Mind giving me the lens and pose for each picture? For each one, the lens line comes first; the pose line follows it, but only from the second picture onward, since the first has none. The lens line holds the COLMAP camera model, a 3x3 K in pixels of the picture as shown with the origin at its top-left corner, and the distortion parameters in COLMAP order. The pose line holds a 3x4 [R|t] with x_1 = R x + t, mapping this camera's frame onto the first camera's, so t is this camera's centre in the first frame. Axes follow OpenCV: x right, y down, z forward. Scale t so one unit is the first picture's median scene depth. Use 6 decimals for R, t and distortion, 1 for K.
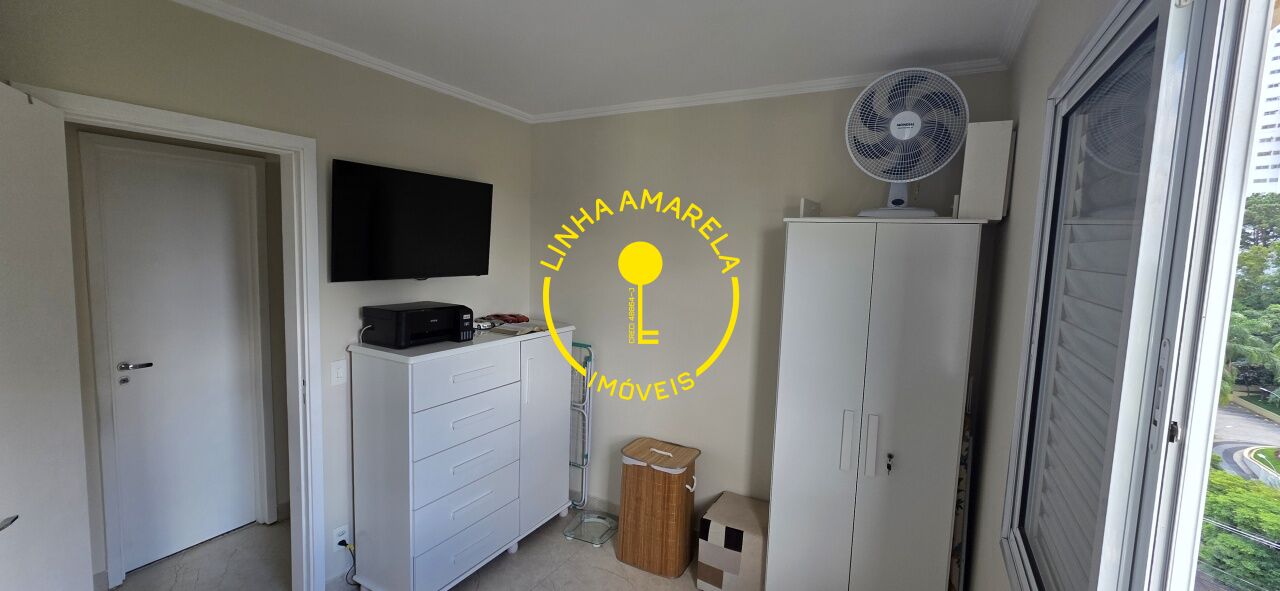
lens RADIAL K [[513.5, 0, 639.8], [0, 513.5, 292.1], [0, 0, 1]] dist [0.010870, -0.000012]
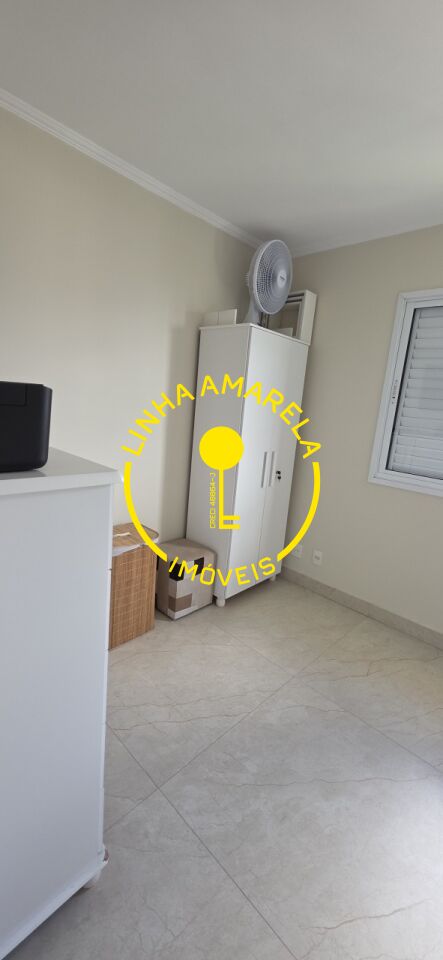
lens RADIAL K [[385.1, 0, 223.3], [0, 385.1, 477.4], [0, 0, 1]] dist [0.010870, -0.000012]
pose [[0.259517, -0.203972, 0.943952, -0.857903], [0.010796, 0.977993, 0.208359, 0.047583], [-0.965678, -0.043882, 0.256008, 0.829825]]
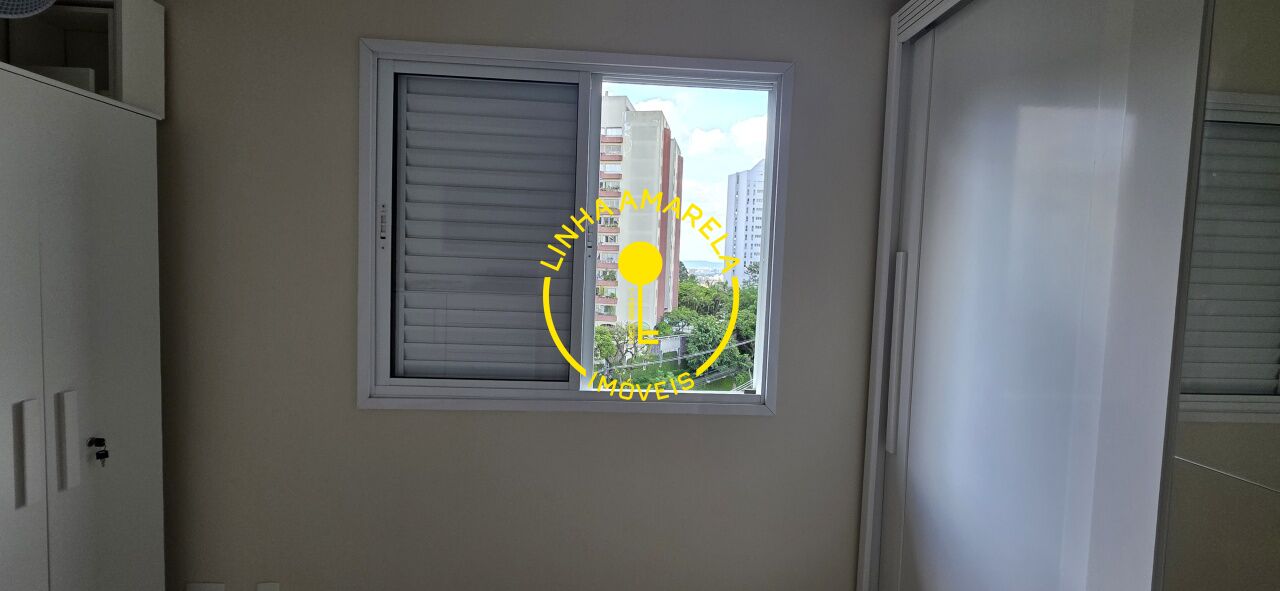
lens RADIAL K [[513.5, 0, 639.8], [0, 513.5, 292.1], [0, 0, 1]] dist [0.010870, -0.000012]
pose [[-0.523704, -0.106627, 0.845201, -0.448111], [0.019914, 0.990333, 0.137275, 0.041442], [-0.851667, 0.088723, -0.516518, 0.718701]]
